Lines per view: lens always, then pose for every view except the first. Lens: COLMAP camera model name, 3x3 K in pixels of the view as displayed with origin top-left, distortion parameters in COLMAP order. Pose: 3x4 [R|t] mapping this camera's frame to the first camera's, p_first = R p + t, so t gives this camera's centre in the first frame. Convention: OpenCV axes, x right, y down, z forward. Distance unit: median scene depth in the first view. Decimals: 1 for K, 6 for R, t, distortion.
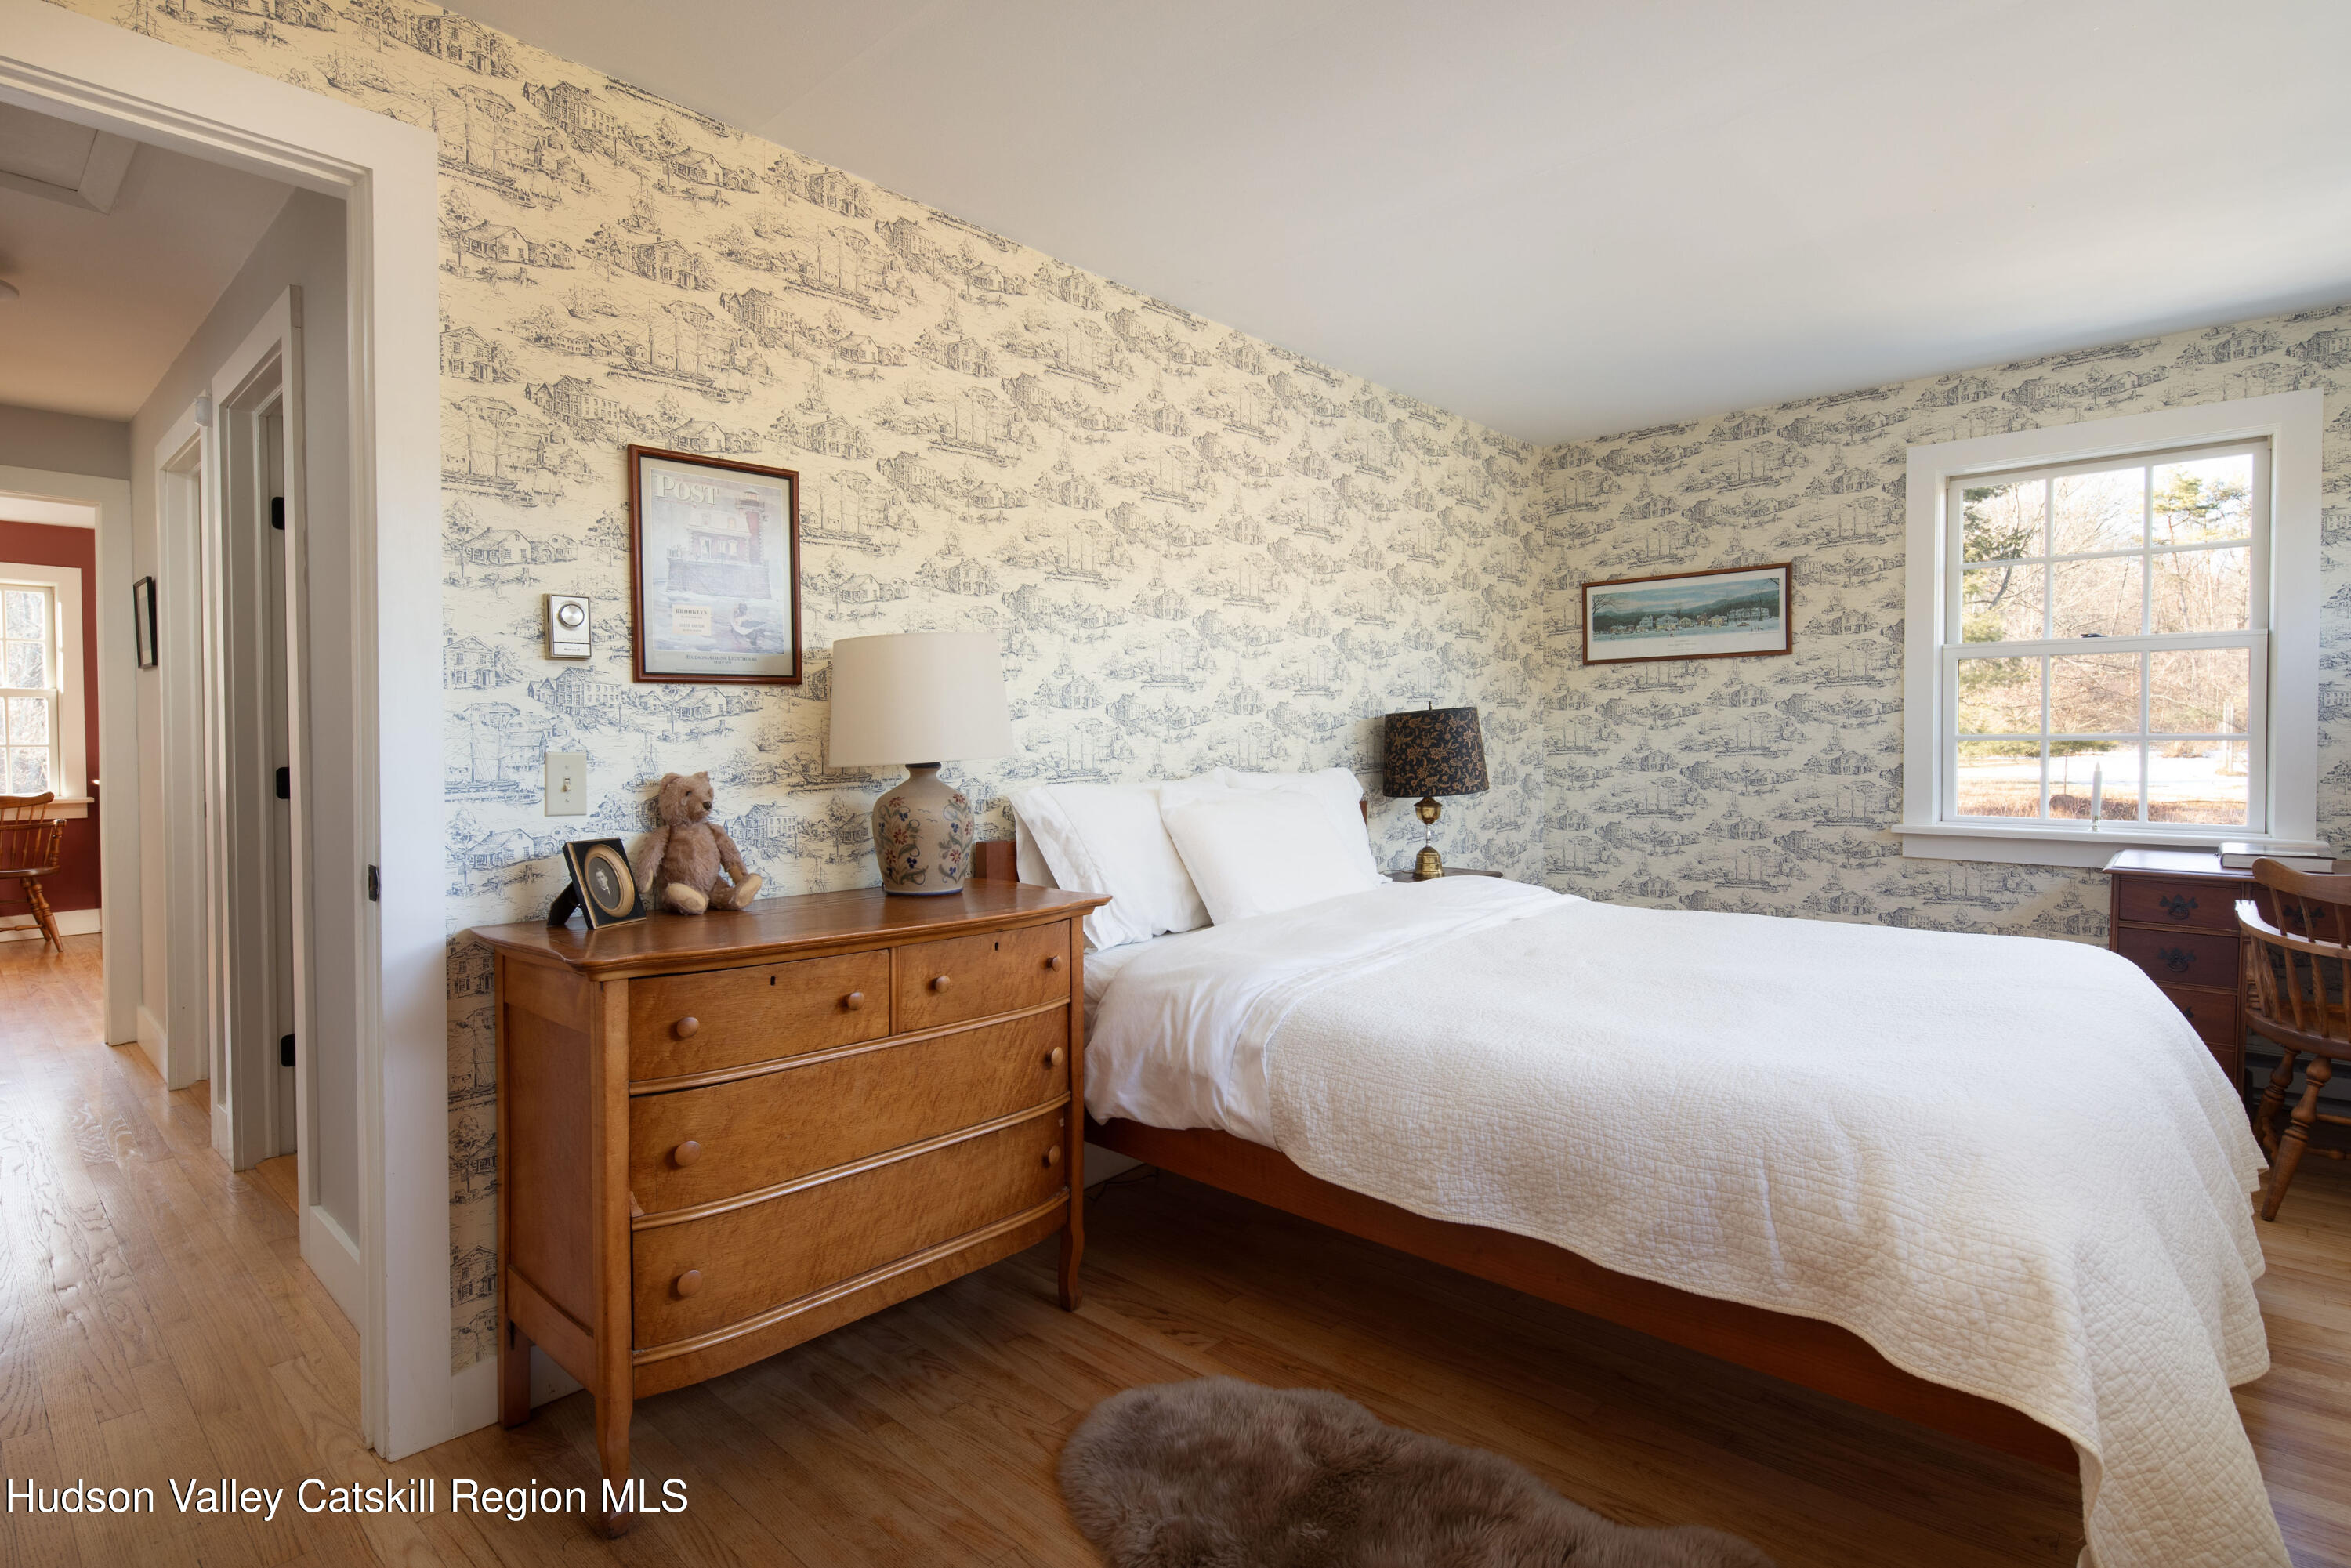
lens RADIAL K [[1162.1, 0, 1186.2], [0, 1162.1, 766.7], [0, 0, 1]] dist [0.001621, -0.000239]
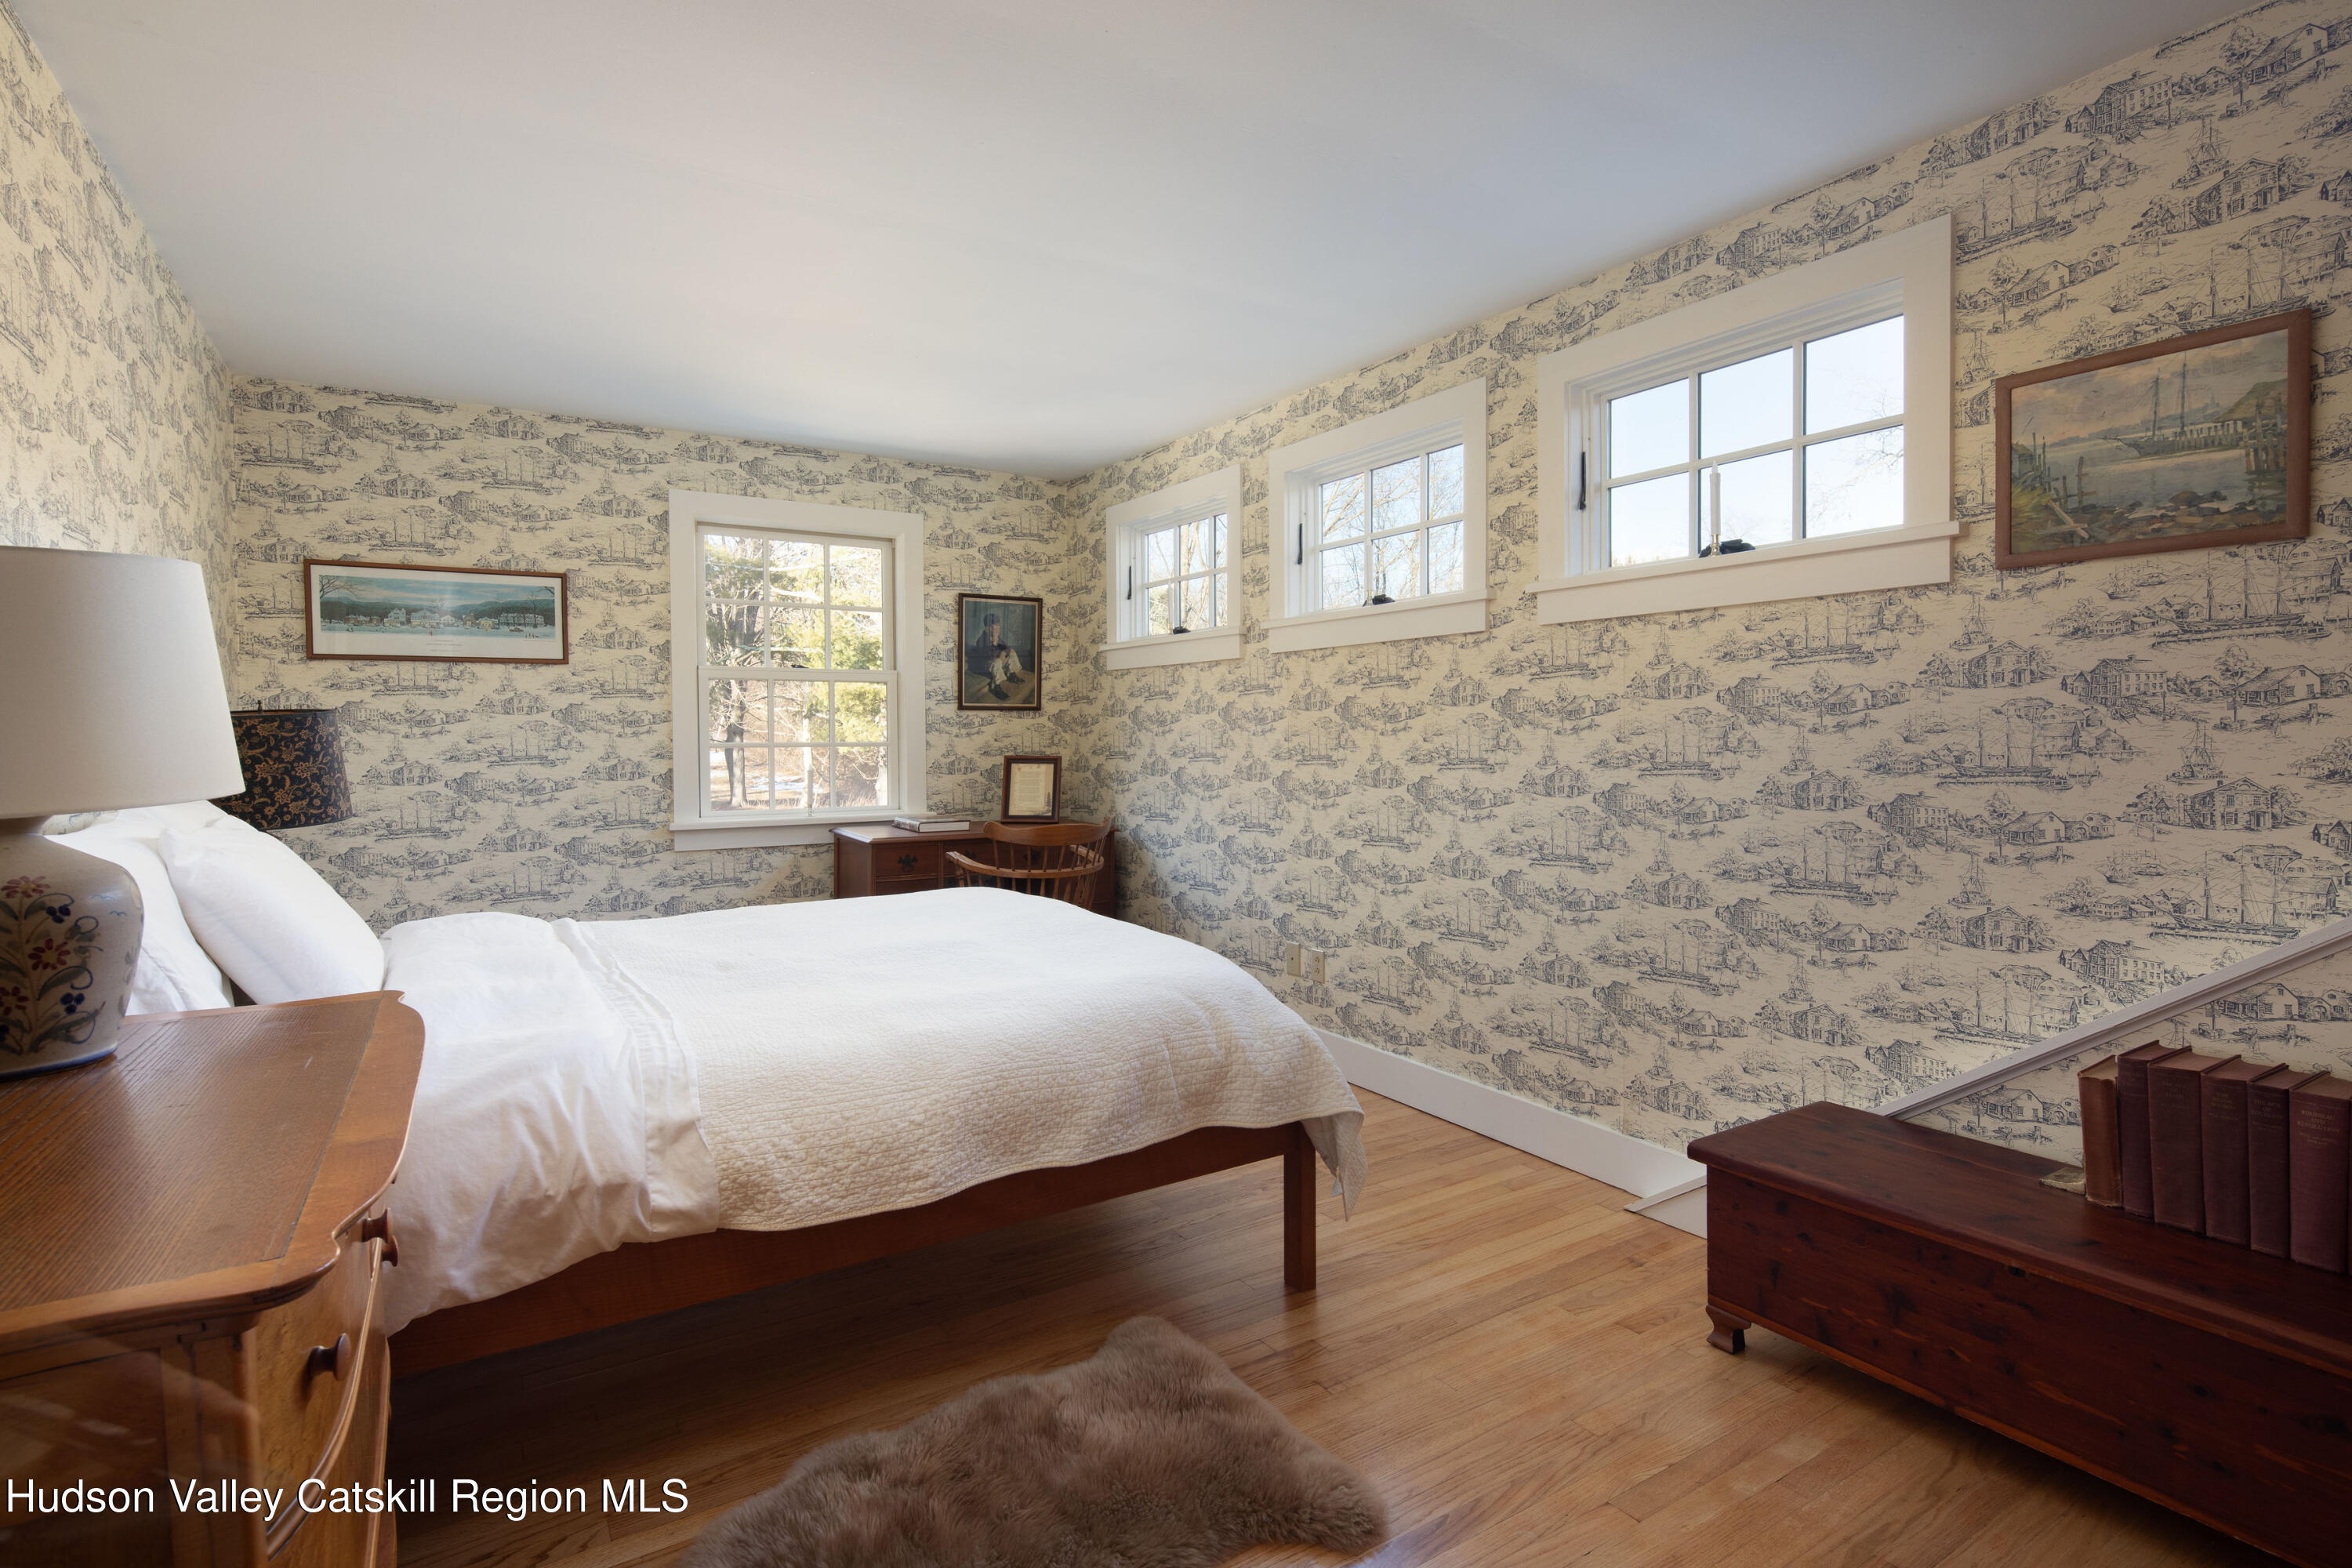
lens RADIAL K [[1162.6, 0, 1188.4], [0, 1162.6, 768.3], [0, 0, 1]] dist [0.001621, -0.000239]
pose [[0.258978, -0.024408, 0.965575, -0.332189], [0.029128, 0.999423, 0.017451, -0.007884], [-0.965444, 0.023606, 0.259539, 0.220312]]
